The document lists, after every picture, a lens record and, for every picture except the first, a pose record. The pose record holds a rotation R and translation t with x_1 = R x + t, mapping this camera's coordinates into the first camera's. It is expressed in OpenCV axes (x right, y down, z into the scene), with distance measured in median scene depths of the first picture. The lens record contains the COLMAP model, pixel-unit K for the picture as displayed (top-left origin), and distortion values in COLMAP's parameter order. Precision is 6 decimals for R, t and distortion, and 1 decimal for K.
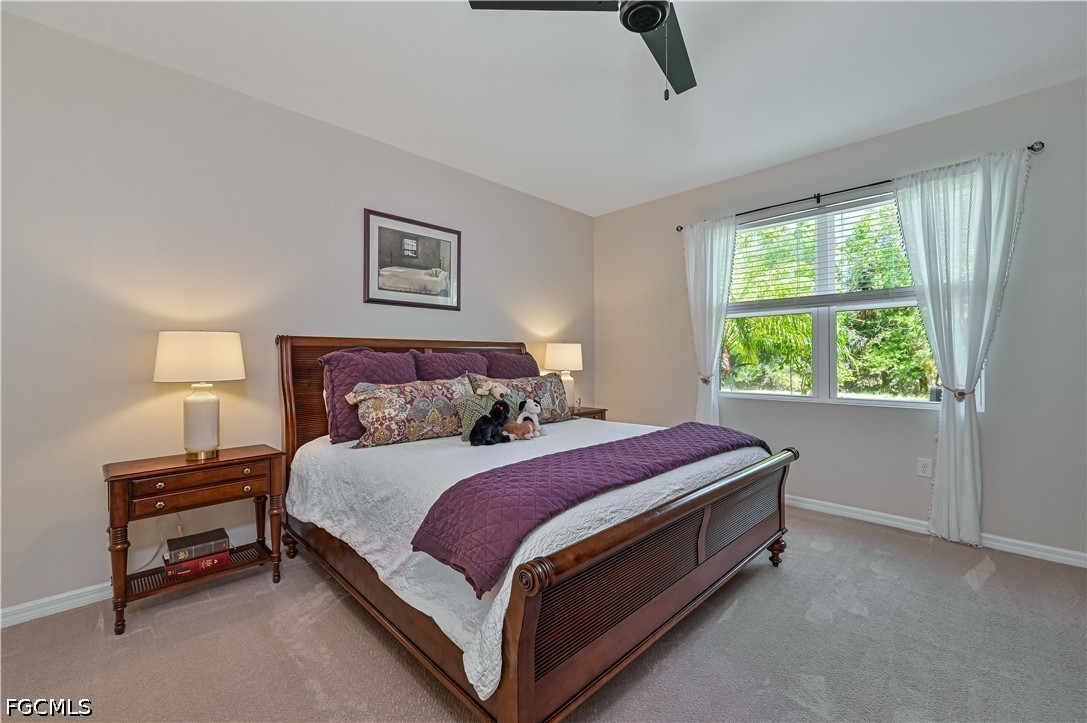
lens RADIAL K [[429.9, 0, 539.8], [0, 429.9, 358.9], [0, 0, 1]] dist [-0.003027, 0.000206]
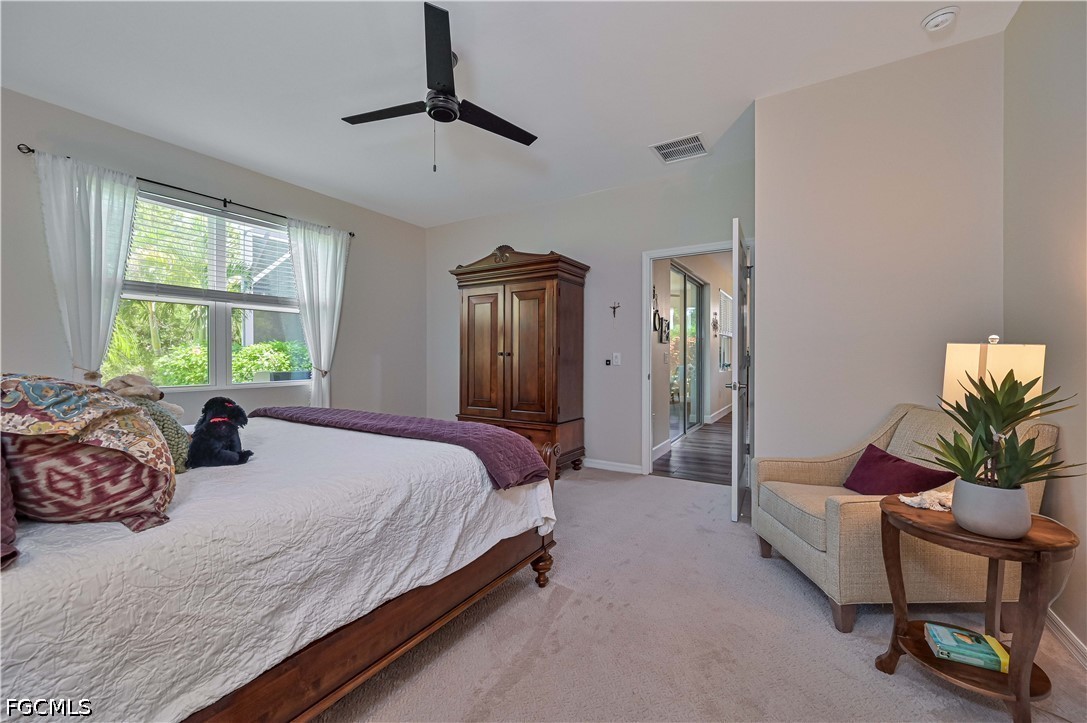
lens RADIAL K [[429.9, 0, 541.8], [0, 429.9, 360.2], [0, 0, 1]] dist [-0.003027, 0.000206]
pose [[-0.212822, -0.002436, 0.977088, -0.593994], [0.003573, 0.999988, 0.003271, 0.026265], [-0.977084, 0.004187, -0.212811, 0.446877]]
